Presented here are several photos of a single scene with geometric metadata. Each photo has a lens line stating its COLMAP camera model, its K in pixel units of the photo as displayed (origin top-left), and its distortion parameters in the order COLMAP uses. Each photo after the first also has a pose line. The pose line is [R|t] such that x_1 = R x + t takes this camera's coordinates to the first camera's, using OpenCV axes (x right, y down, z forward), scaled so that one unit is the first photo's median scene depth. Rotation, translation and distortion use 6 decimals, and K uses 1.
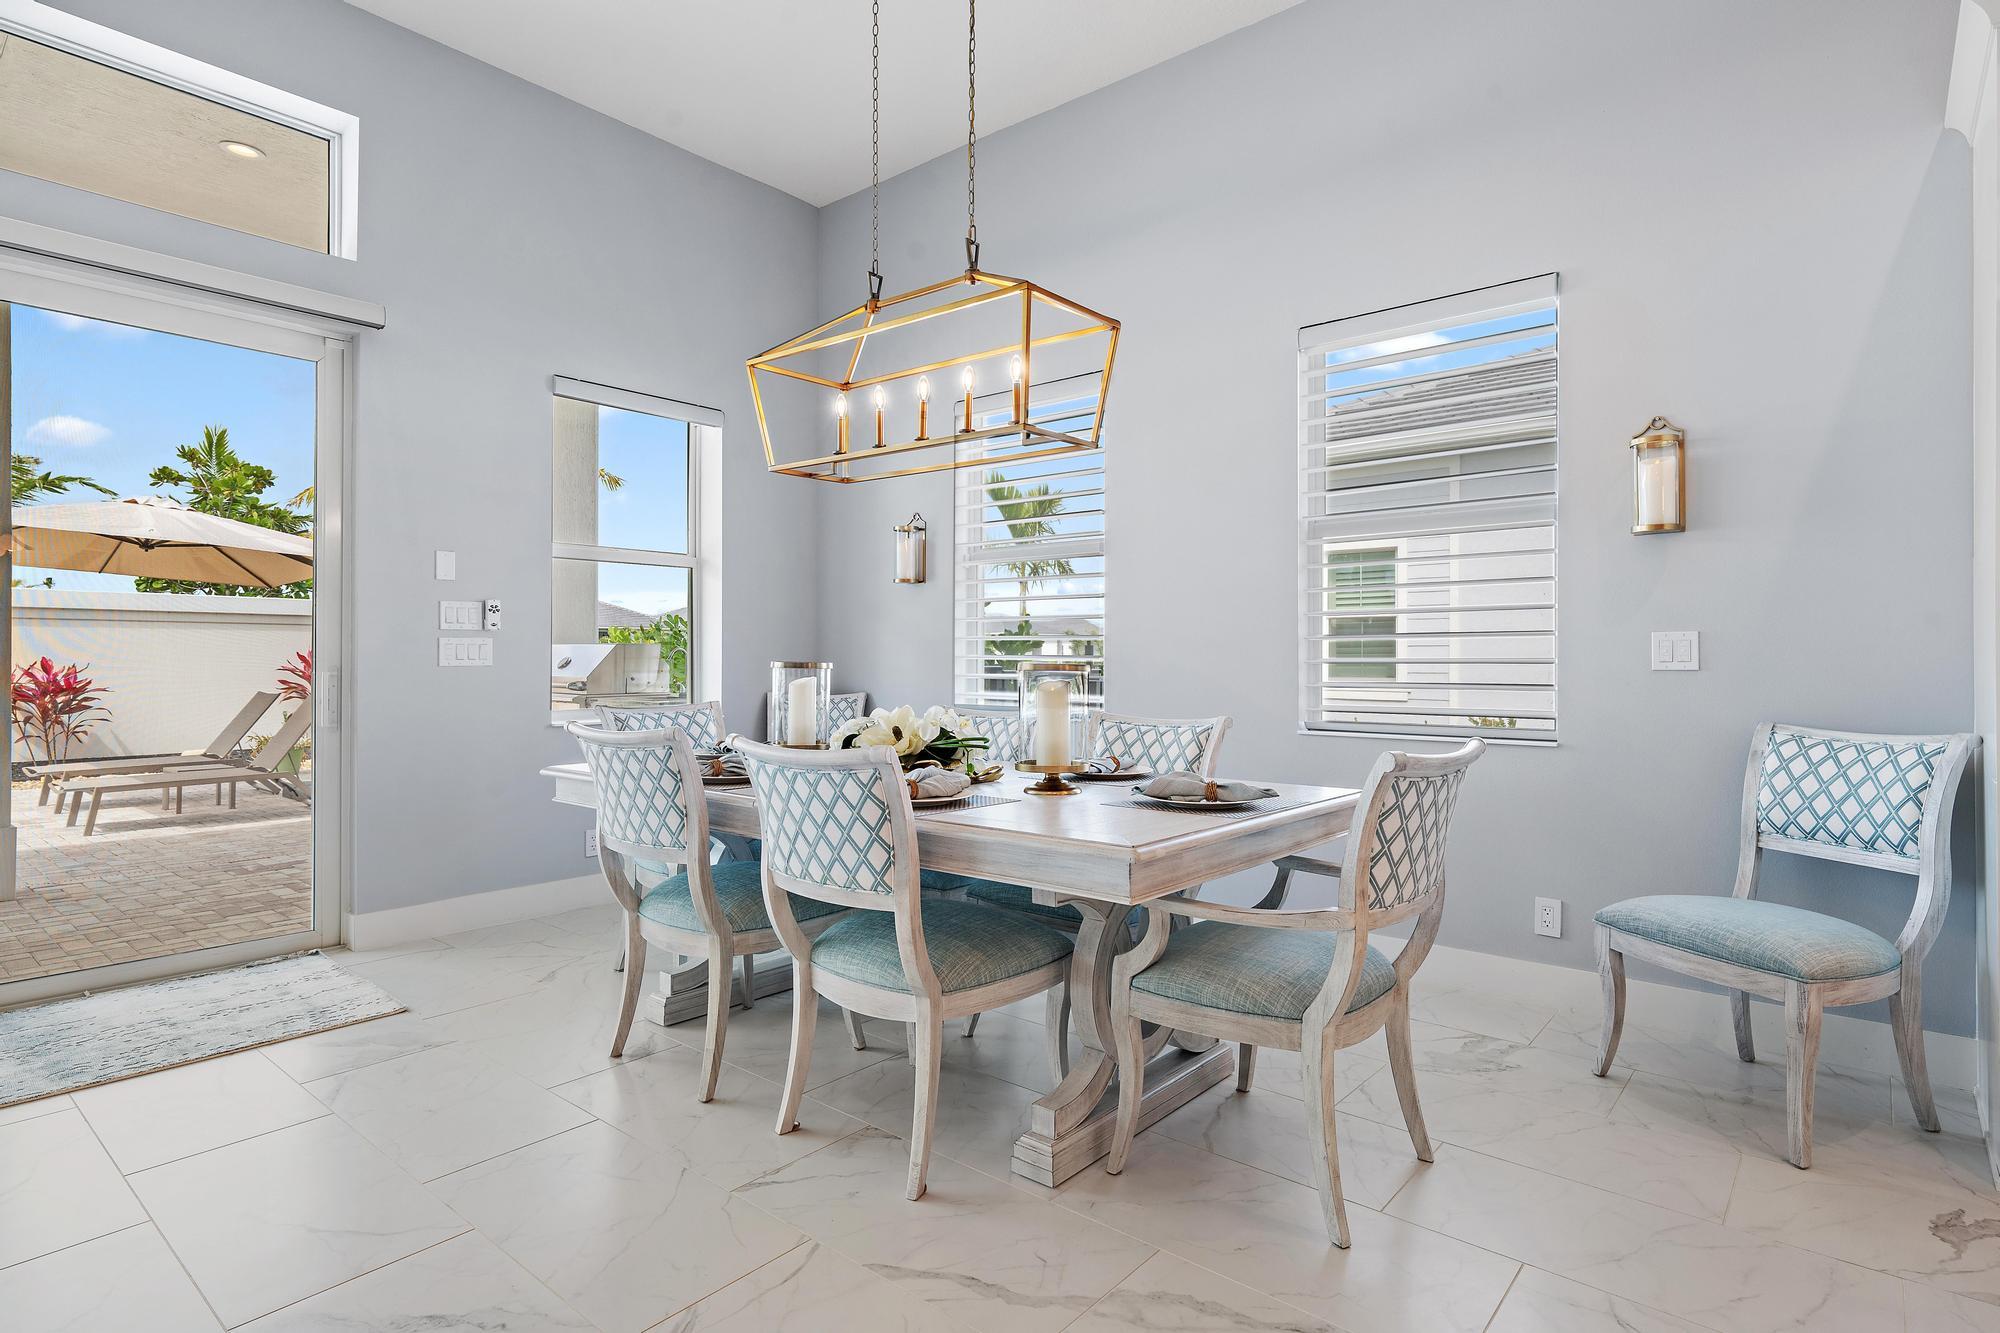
lens RADIAL K [[1016.0, 0, 1008.4], [0, 1016.0, 660.6], [0, 0, 1]] dist [0.007096, 0.001094]
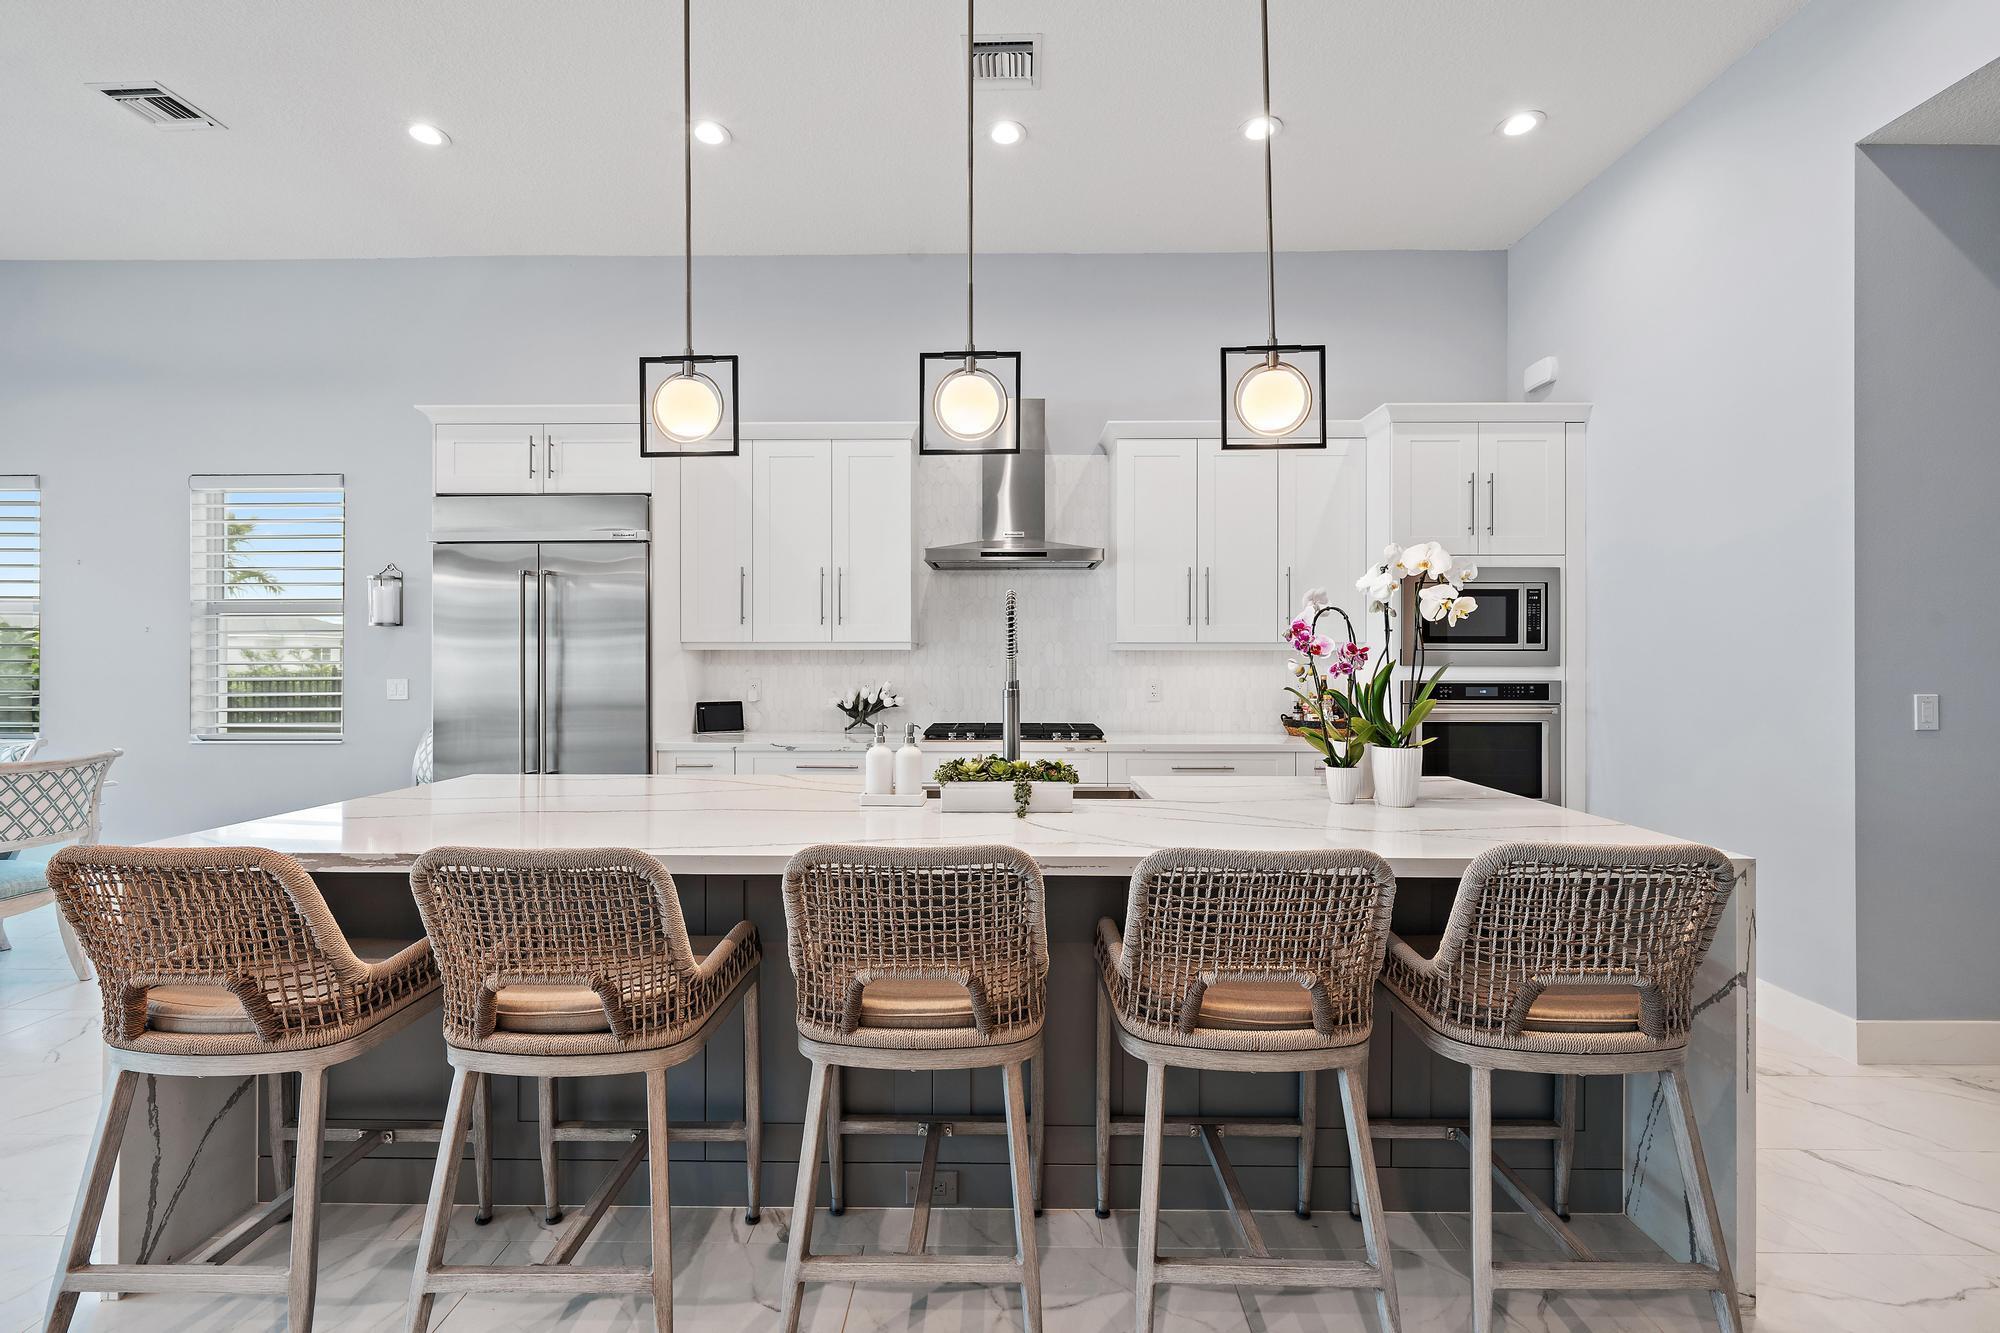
lens RADIAL K [[833.3, 0, 983.2], [0, 833.3, 661.7], [0, 0, 1]] dist [0.000788, 0.000208]
pose [[0.781801, -0.002819, 0.623522, 0.401418], [0.002821, 0.999996, 0.000984, -0.043570], [-0.623522, 0.000990, 0.781805, -0.639302]]
